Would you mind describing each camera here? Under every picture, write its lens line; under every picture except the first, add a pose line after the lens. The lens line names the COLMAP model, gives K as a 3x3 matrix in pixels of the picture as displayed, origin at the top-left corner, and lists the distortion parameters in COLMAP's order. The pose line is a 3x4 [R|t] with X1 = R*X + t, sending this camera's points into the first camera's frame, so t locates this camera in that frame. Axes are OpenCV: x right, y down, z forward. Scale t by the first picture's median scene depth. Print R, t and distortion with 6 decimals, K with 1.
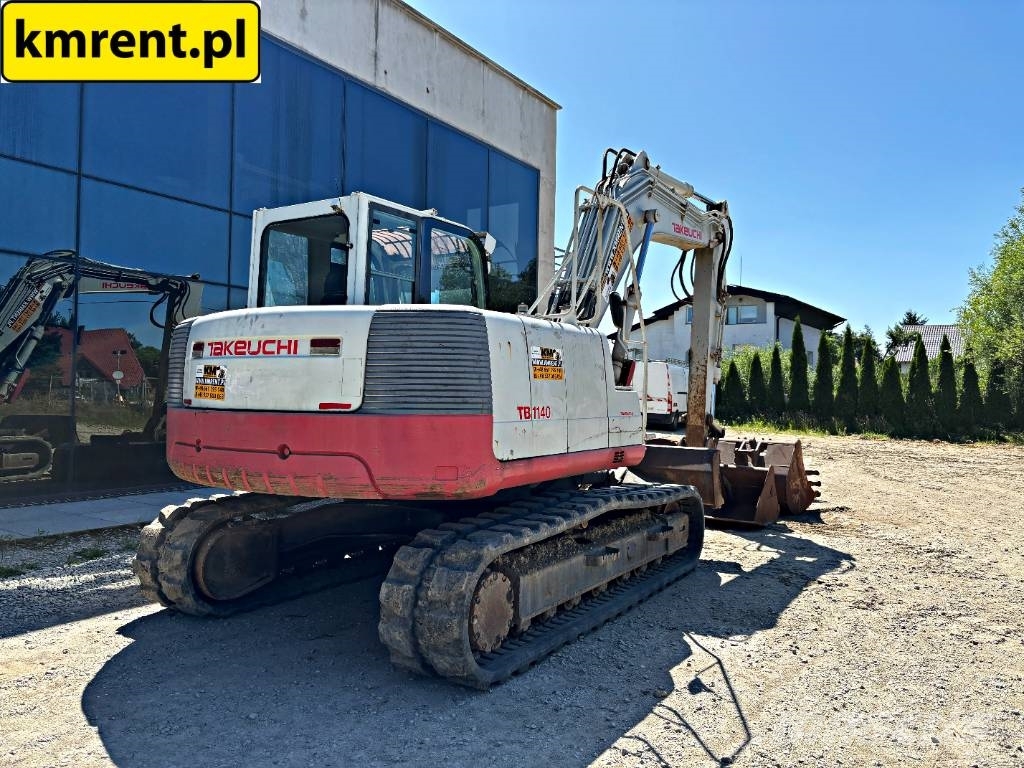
lens RADIAL K [[768.9, 0, 517.5], [0, 768.9, 386.5], [0, 0, 1]] dist [0.003171, 0.001384]
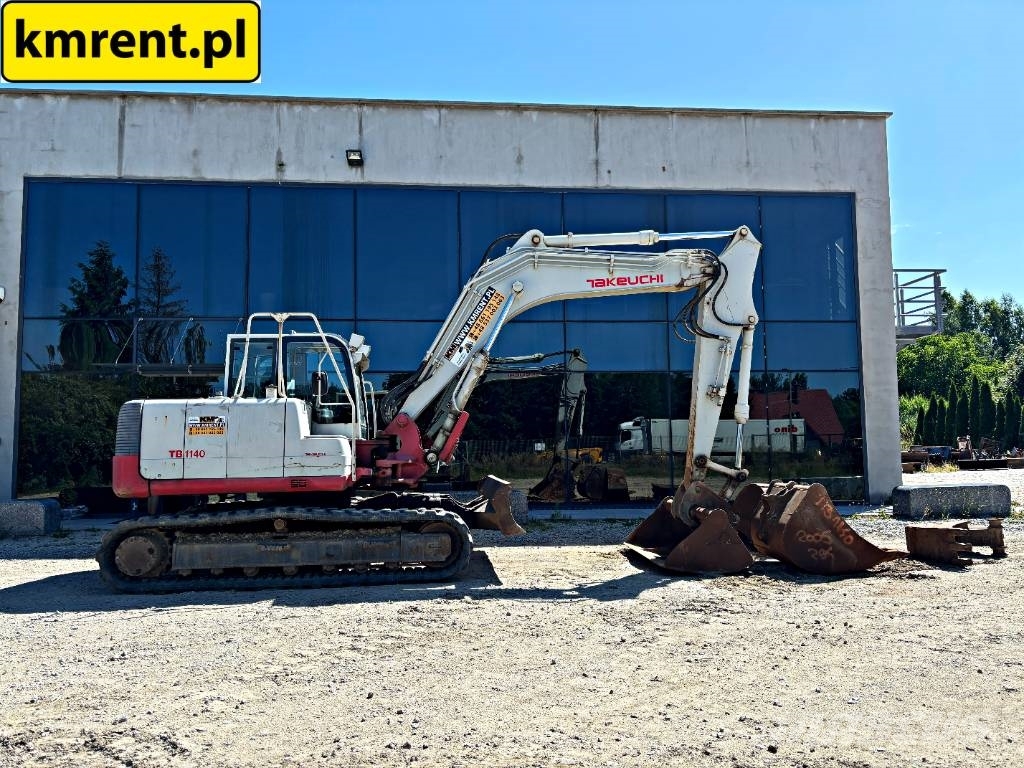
lens RADIAL K [[775.5, 0, 511.3], [0, 775.5, 378.0], [0, 0, 1]] dist [0.021836, -0.013929]
pose [[0.612839, -0.094598, -0.784525, 1.991874], [0.030526, 0.994902, -0.096119, 0.058463], [0.789618, 0.034957, 0.612602, 0.485010]]
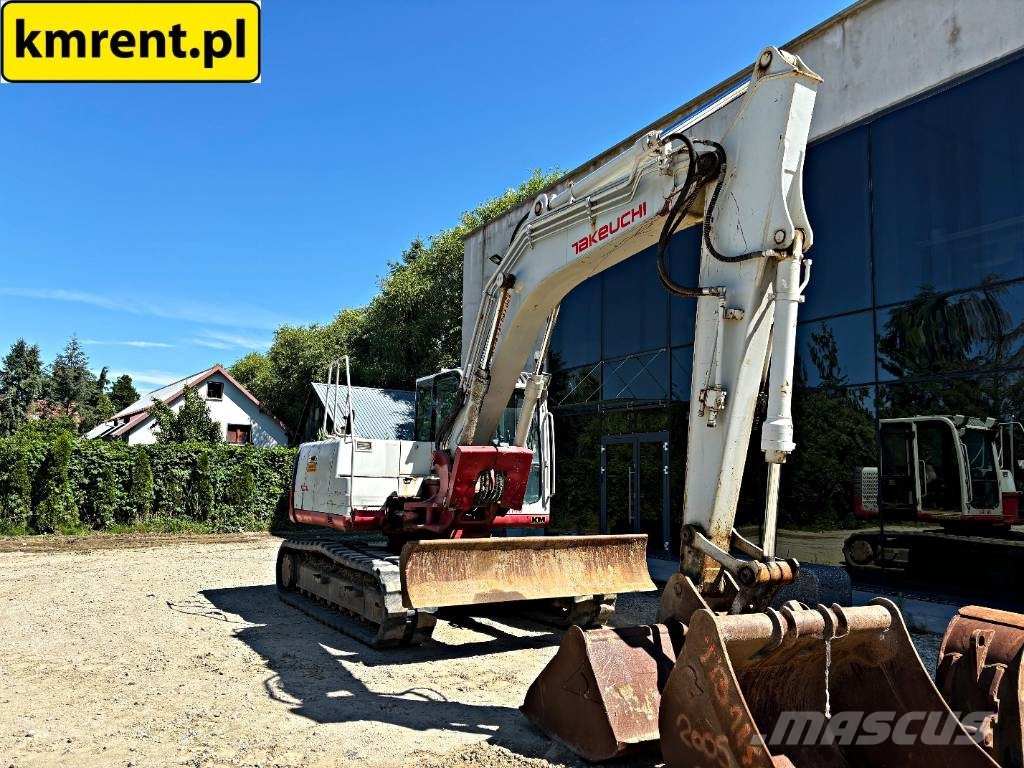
lens RADIAL K [[777.9, 0, 512.0], [0, 777.9, 384.0], [0, 0, 1]] dist [0.046533, -0.054978]
pose [[-0.462962, -0.133025, -0.876339, 1.724982], [-0.018553, 0.989912, -0.140463, 0.043985], [0.886184, -0.048770, -0.460760, 2.579395]]
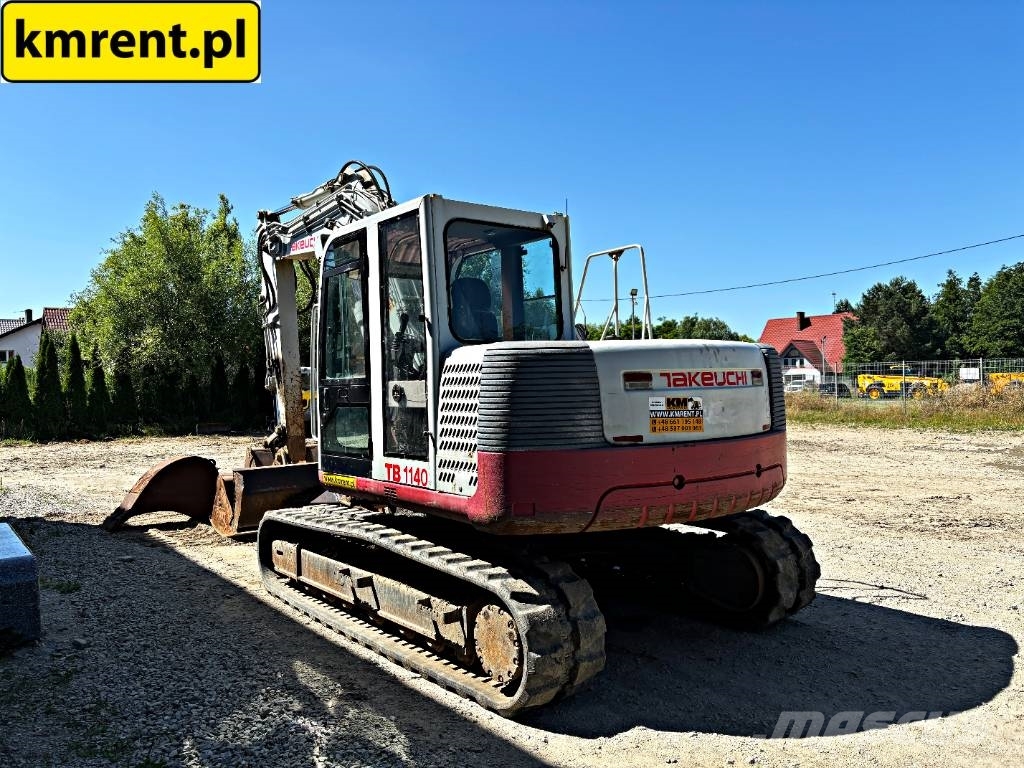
lens RADIAL K [[778.4, 0, 512.0], [0, 778.4, 384.0], [0, 0, 1]] dist [0.051275, -0.058138]
pose [[0.345216, -0.025184, 0.938185, -1.419085], [0.021888, 0.999584, 0.018778, -0.068521], [-0.938268, 0.014053, 0.345624, 0.875817]]
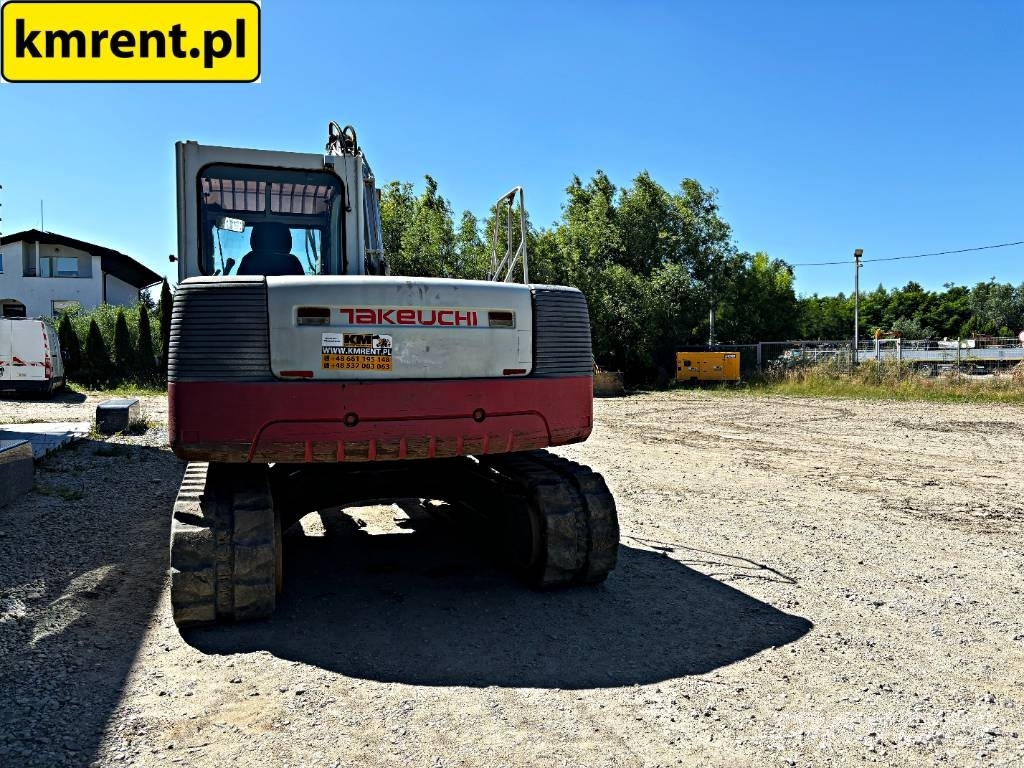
lens RADIAL K [[777.8, 0, 512.7], [0, 777.8, 391.7], [0, 0, 1]] dist [0.047174, -0.055260]
pose [[0.630409, -0.051925, 0.774525, -1.047025], [0.006752, 0.998089, 0.061418, -0.014788], [-0.776234, -0.033489, 0.629555, 0.254783]]
